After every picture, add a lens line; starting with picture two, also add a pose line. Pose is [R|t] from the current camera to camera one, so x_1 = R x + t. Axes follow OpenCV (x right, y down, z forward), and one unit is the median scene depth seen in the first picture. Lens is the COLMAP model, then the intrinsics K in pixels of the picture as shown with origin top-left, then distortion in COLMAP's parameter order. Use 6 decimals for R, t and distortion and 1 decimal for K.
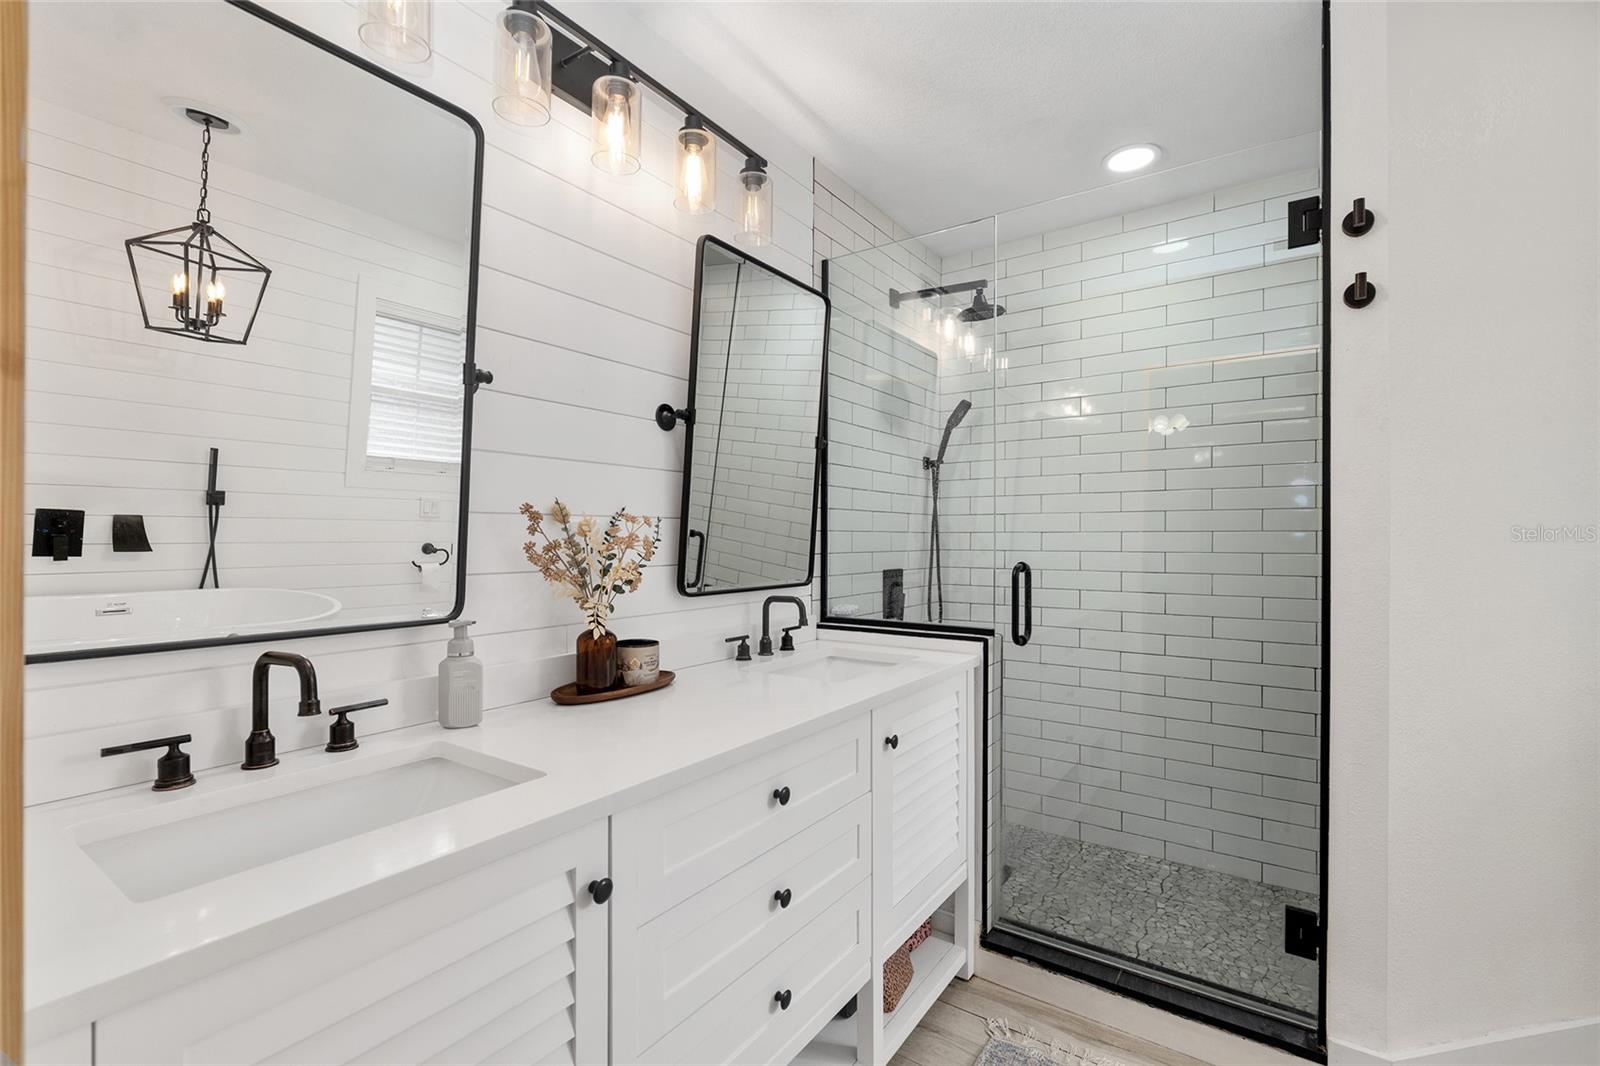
lens RADIAL K [[717.1, 0, 800.0], [0, 717.1, 533.0], [0, 0, 1]] dist [-0.001405, -0.000502]
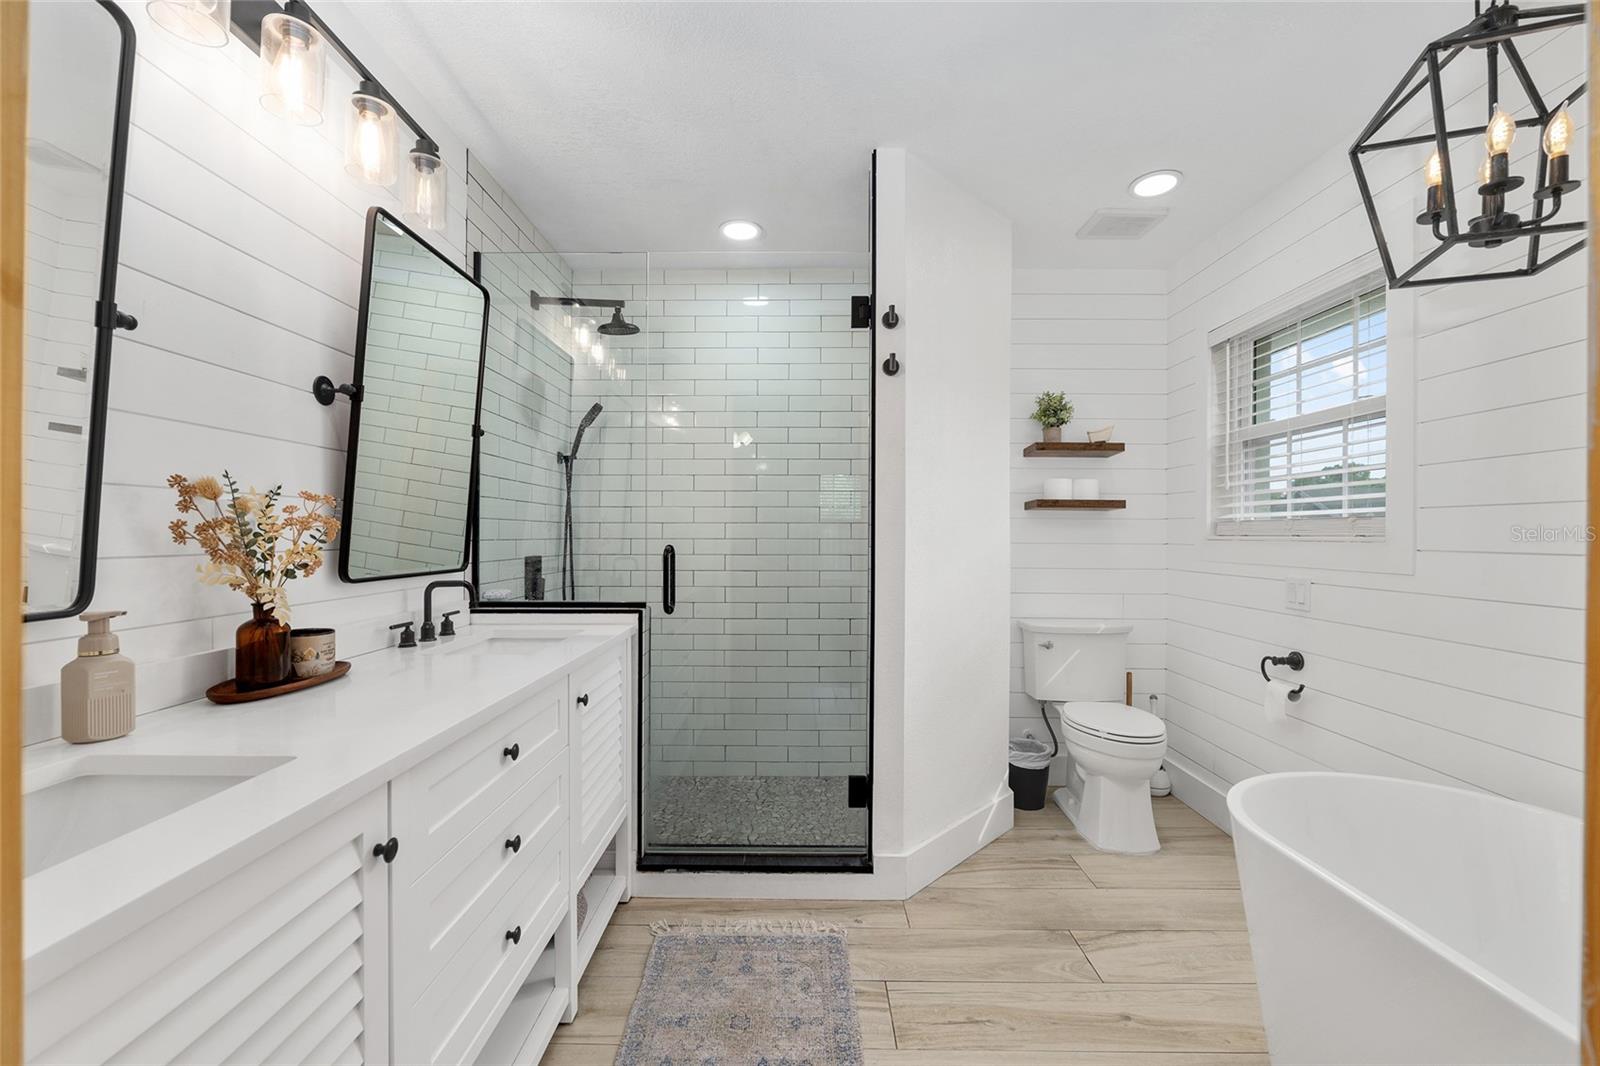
lens RADIAL K [[689.8, 0, 800.0], [0, 689.8, 533.0], [0, 0, 1]] dist [-0.012026, -0.000421]
pose [[0.816205, 0.002650, 0.577756, -0.188468], [-0.004288, 0.999990, 0.001471, 0.018310], [-0.577747, -0.003678, 0.816208, -0.077953]]
